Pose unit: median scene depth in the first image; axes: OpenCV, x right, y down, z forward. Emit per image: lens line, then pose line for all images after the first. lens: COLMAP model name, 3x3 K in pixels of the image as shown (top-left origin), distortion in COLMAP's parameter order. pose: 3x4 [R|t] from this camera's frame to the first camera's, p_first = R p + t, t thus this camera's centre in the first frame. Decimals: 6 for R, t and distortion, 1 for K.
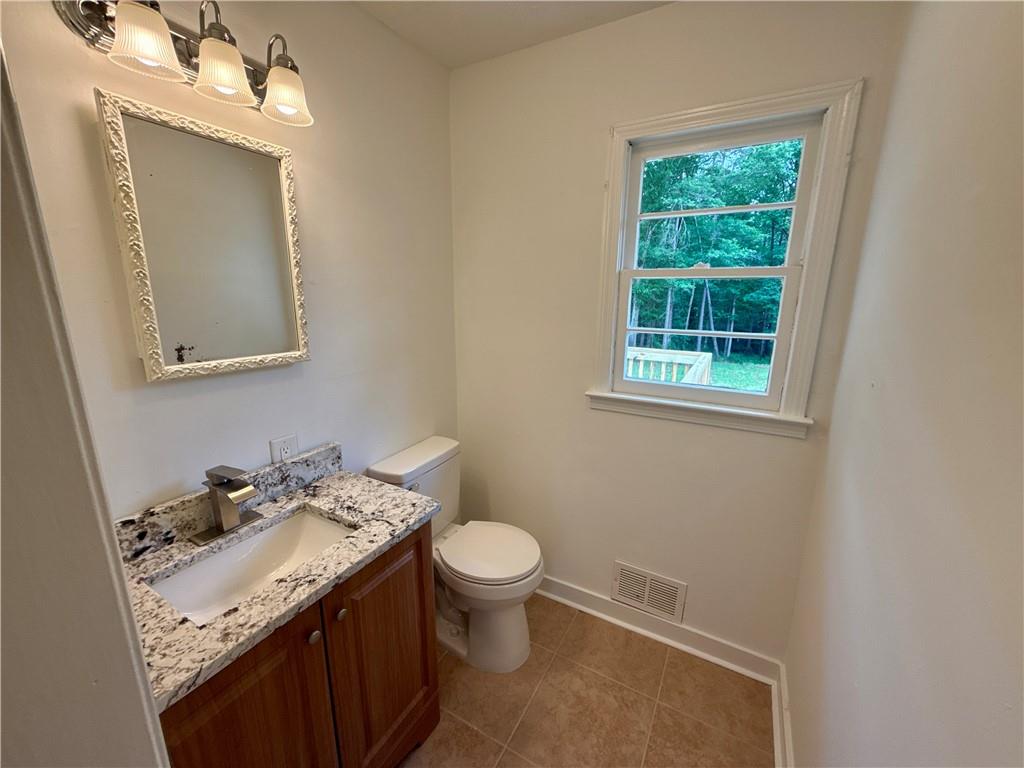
lens RADIAL K [[410.8, 0, 514.2], [0, 410.8, 385.5], [0, 0, 1]] dist [0.000266, 0.000036]
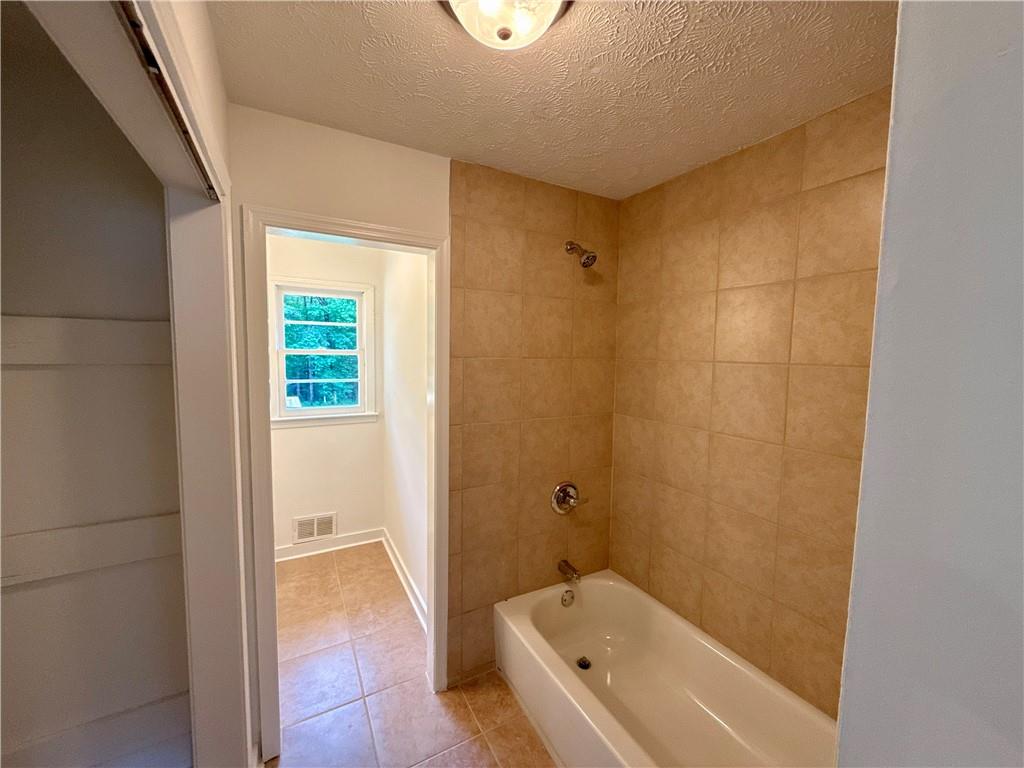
lens RADIAL K [[410.8, 0, 513.7], [0, 410.8, 382.3], [0, 0, 1]] dist [0.000266, 0.000036]
pose [[0.521808, -0.067011, 0.850427, -0.778448], [0.176388, 0.983842, -0.030705, 0.105569], [-0.834628, 0.166027, 0.525197, -0.833824]]
